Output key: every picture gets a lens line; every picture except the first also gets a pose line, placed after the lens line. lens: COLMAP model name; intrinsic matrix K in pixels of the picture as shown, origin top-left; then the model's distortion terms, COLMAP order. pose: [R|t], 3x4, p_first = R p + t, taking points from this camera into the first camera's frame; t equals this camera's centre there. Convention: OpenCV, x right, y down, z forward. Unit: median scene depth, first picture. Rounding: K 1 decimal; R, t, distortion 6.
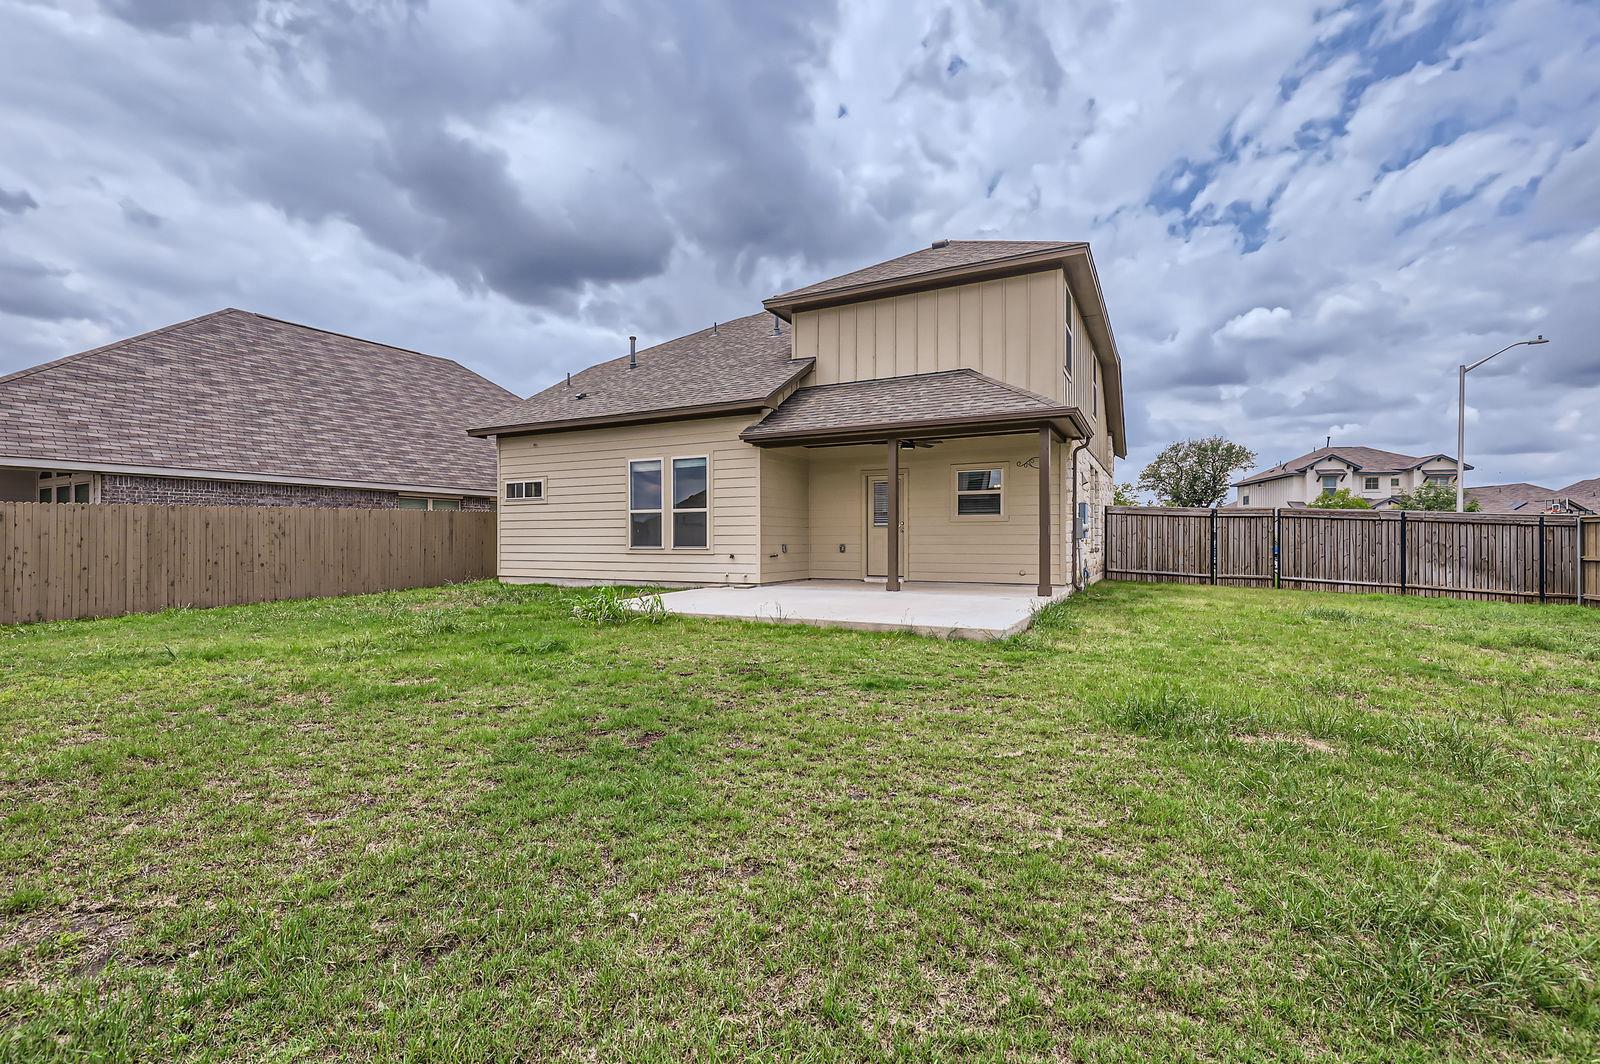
lens RADIAL K [[716.6, 0, 792.5], [0, 716.6, 541.0], [0, 0, 1]] dist [0.000752, -0.000016]
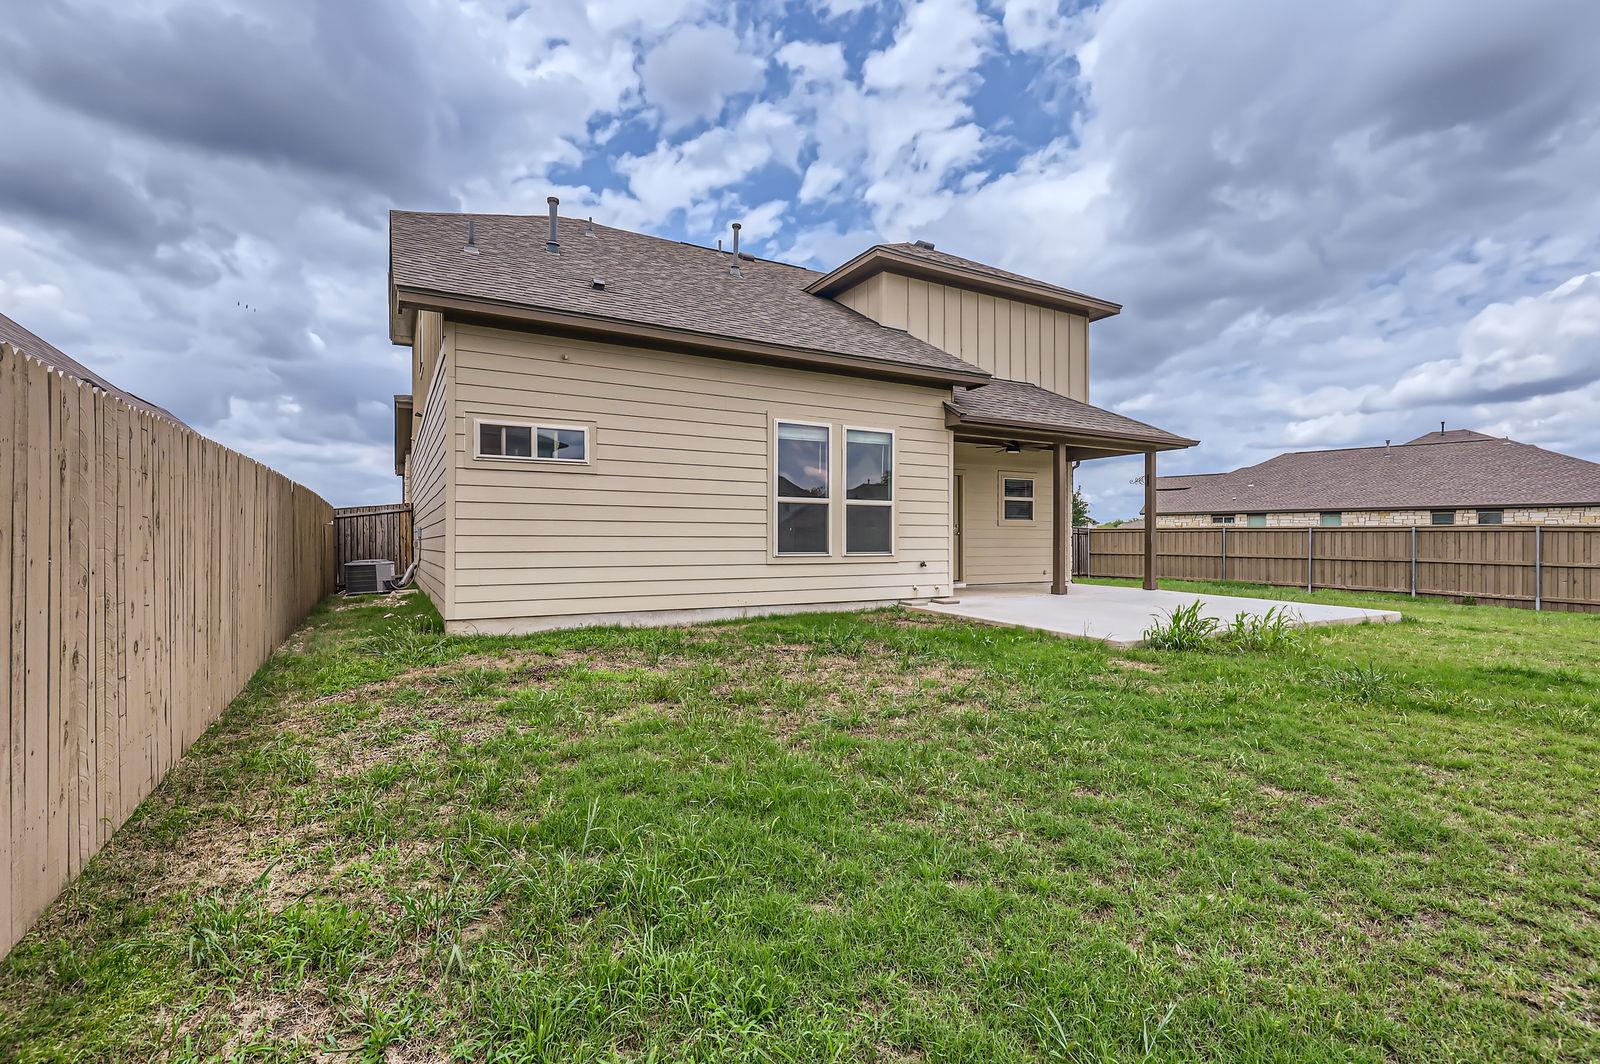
lens RADIAL K [[727.7, 0, 795.6], [0, 727.7, 540.4], [0, 0, 1]] dist [0.002992, 0.000184]
pose [[0.537931, 0.001834, 0.842987, -0.801259], [-0.004898, 0.999988, 0.000950, -0.004790], [-0.842975, -0.004640, 0.537933, 0.657008]]
